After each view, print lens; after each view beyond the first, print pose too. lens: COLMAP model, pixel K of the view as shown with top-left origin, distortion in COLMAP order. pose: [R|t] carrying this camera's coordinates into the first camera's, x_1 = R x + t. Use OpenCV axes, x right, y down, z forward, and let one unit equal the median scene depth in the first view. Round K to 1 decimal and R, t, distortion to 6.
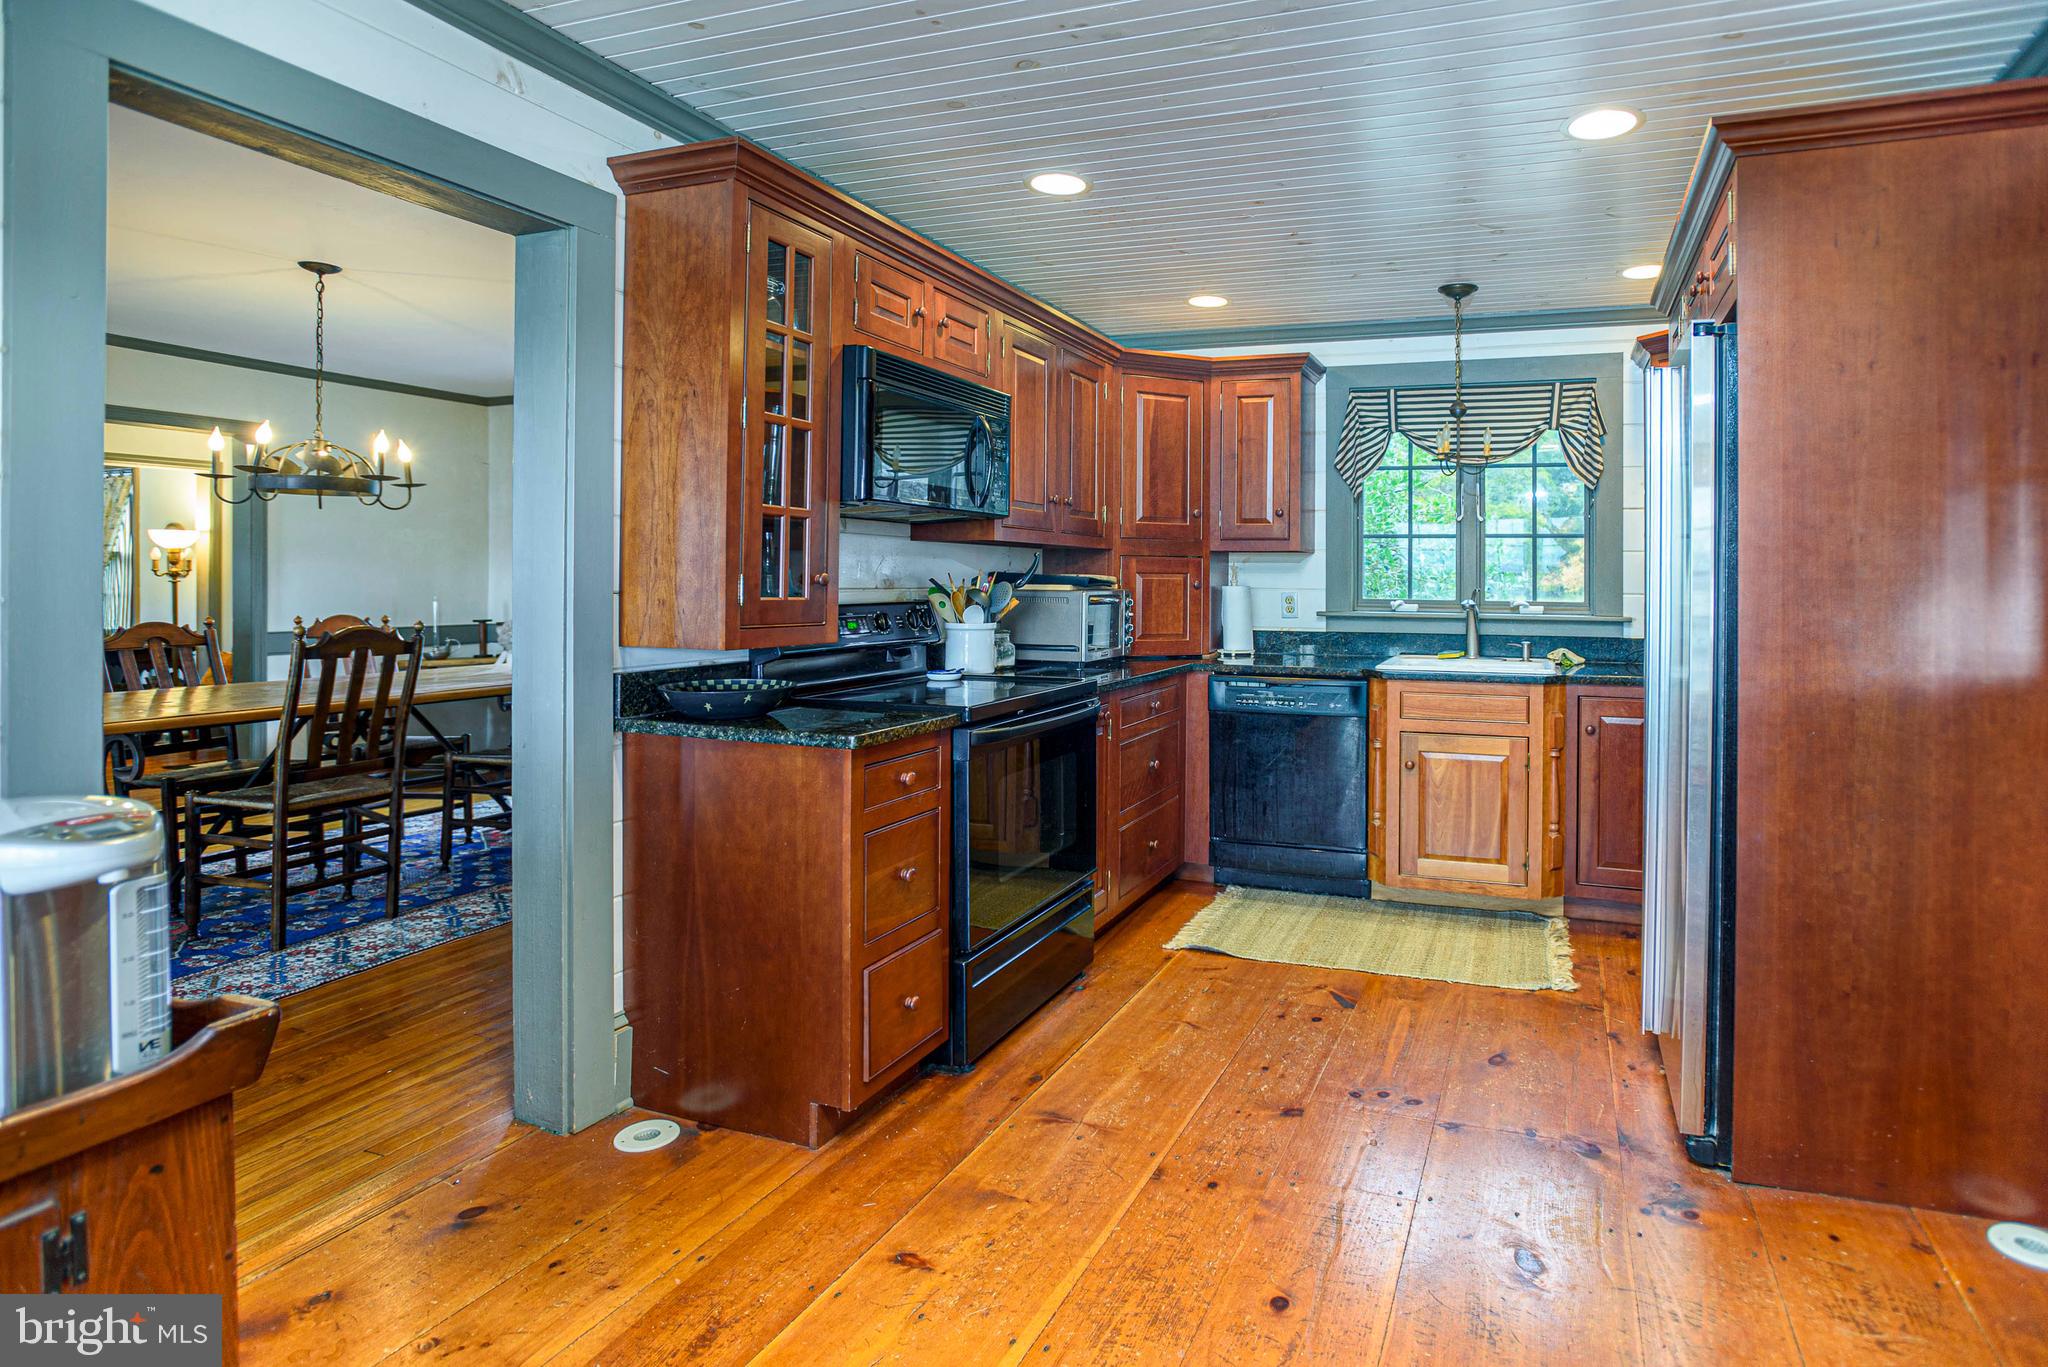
lens RADIAL K [[1023.2, 0, 1241.2], [0, 1023.2, 589.4], [0, 0, 1]] dist [-0.023636, 0.000265]
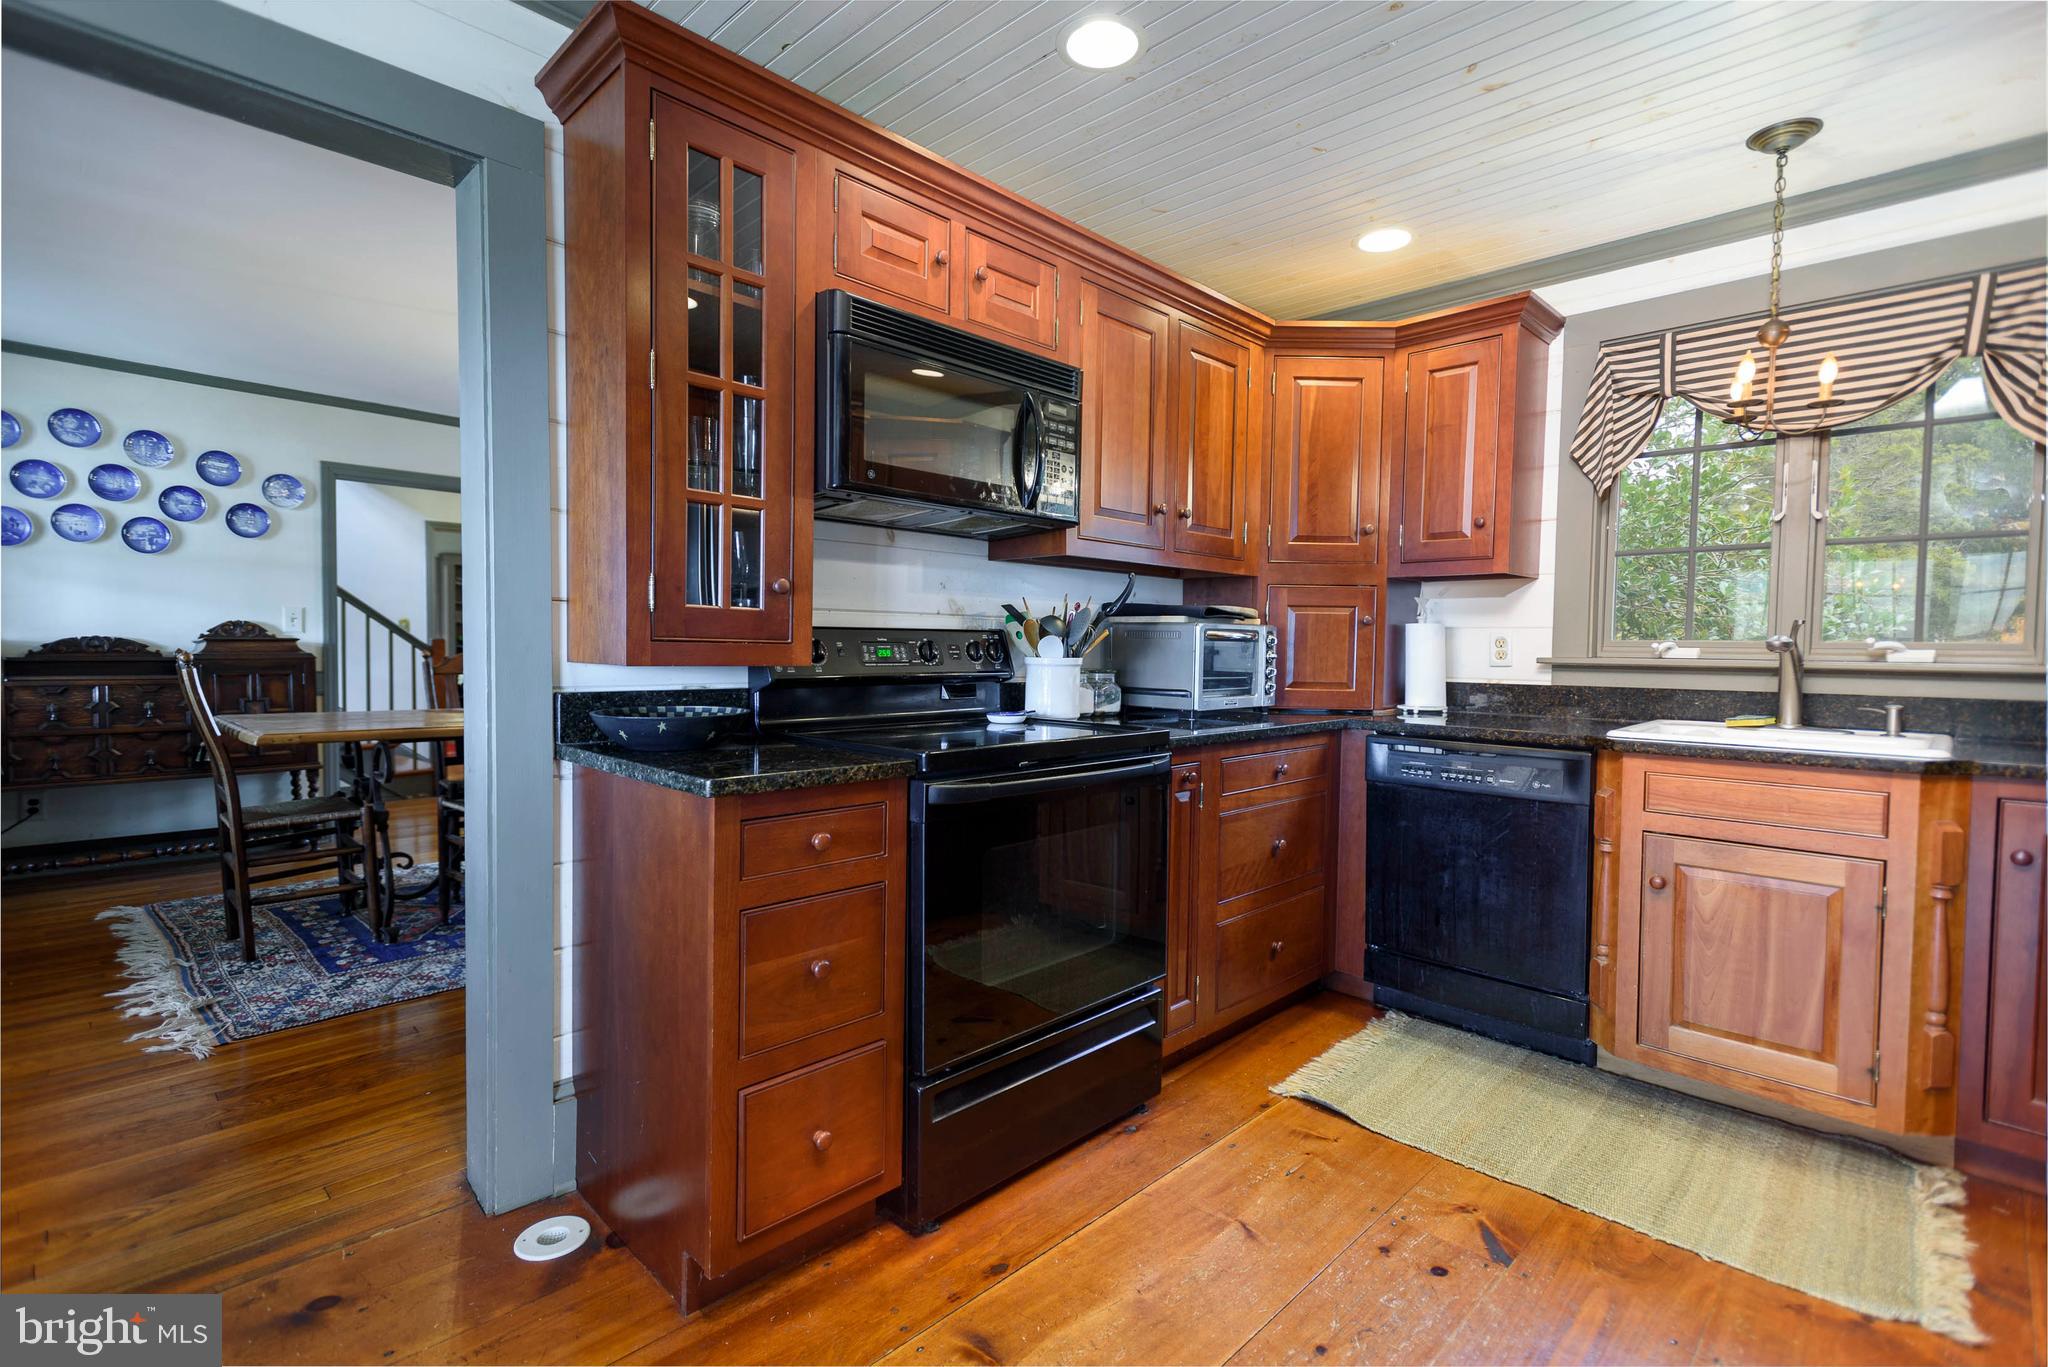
lens RADIAL K [[961.2, 0, 1109.8], [0, 961.2, 689.8], [0, 0, 1]] dist [0.025748, -0.000006]
pose [[0.908181, 0.025681, -0.417788, 0.103655], [-0.012480, 0.999334, 0.034301, 0.030275], [0.418391, -0.025938, 0.907897, 0.288611]]
